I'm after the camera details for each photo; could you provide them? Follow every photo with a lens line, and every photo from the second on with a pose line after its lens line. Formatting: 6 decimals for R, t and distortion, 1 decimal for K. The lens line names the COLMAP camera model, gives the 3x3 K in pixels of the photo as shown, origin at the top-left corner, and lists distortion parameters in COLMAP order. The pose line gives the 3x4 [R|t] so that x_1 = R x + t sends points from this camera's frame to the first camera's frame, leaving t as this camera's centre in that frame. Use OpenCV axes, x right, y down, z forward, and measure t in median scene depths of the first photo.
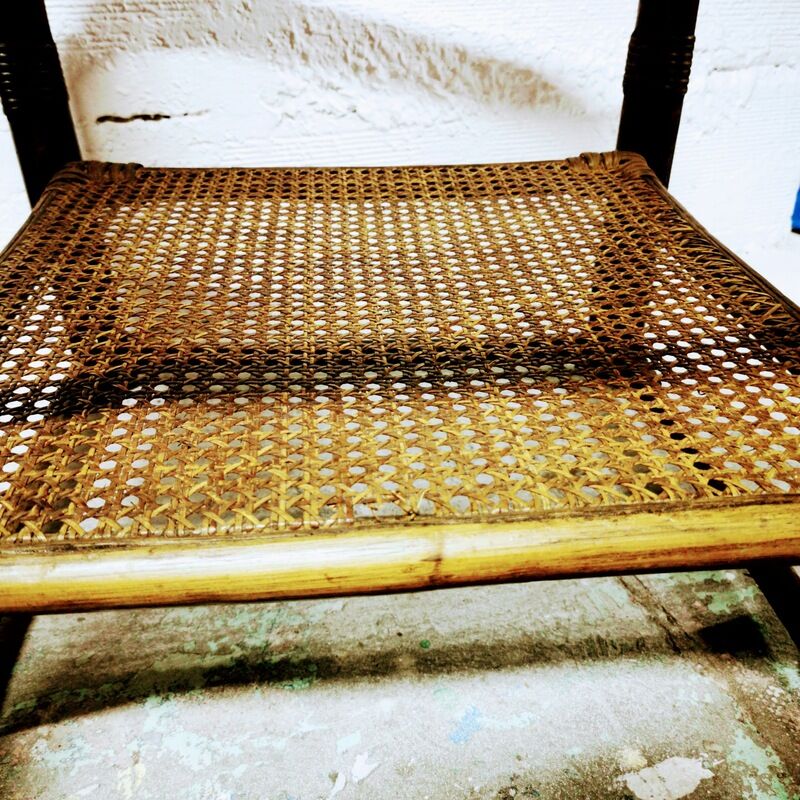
lens RADIAL K [[821.6, 0, 400.0], [0, 821.6, 400.0], [0, 0, 1]] dist [0.070102, -0.096350]
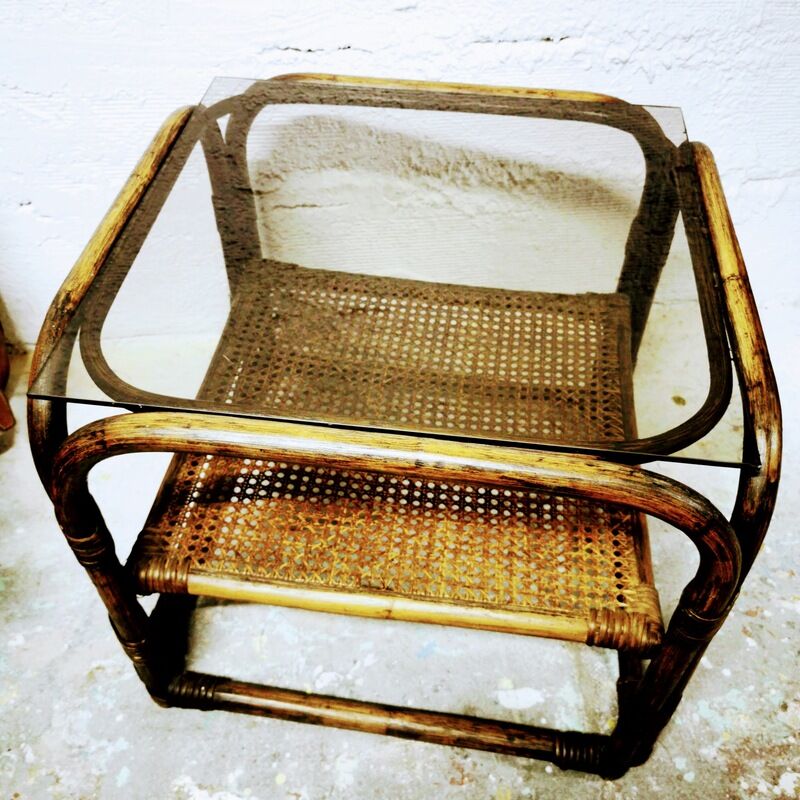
lens RADIAL K [[859.3, 0, 400.0], [0, 859.3, 400.0], [0, 0, 1]] dist [0.068488, 0.020457]
pose [[0.976655, 0.161486, -0.141658, 0.145829], [-0.125505, 0.964148, 0.233810, -0.438125], [0.174337, -0.210573, 0.961907, -0.572323]]
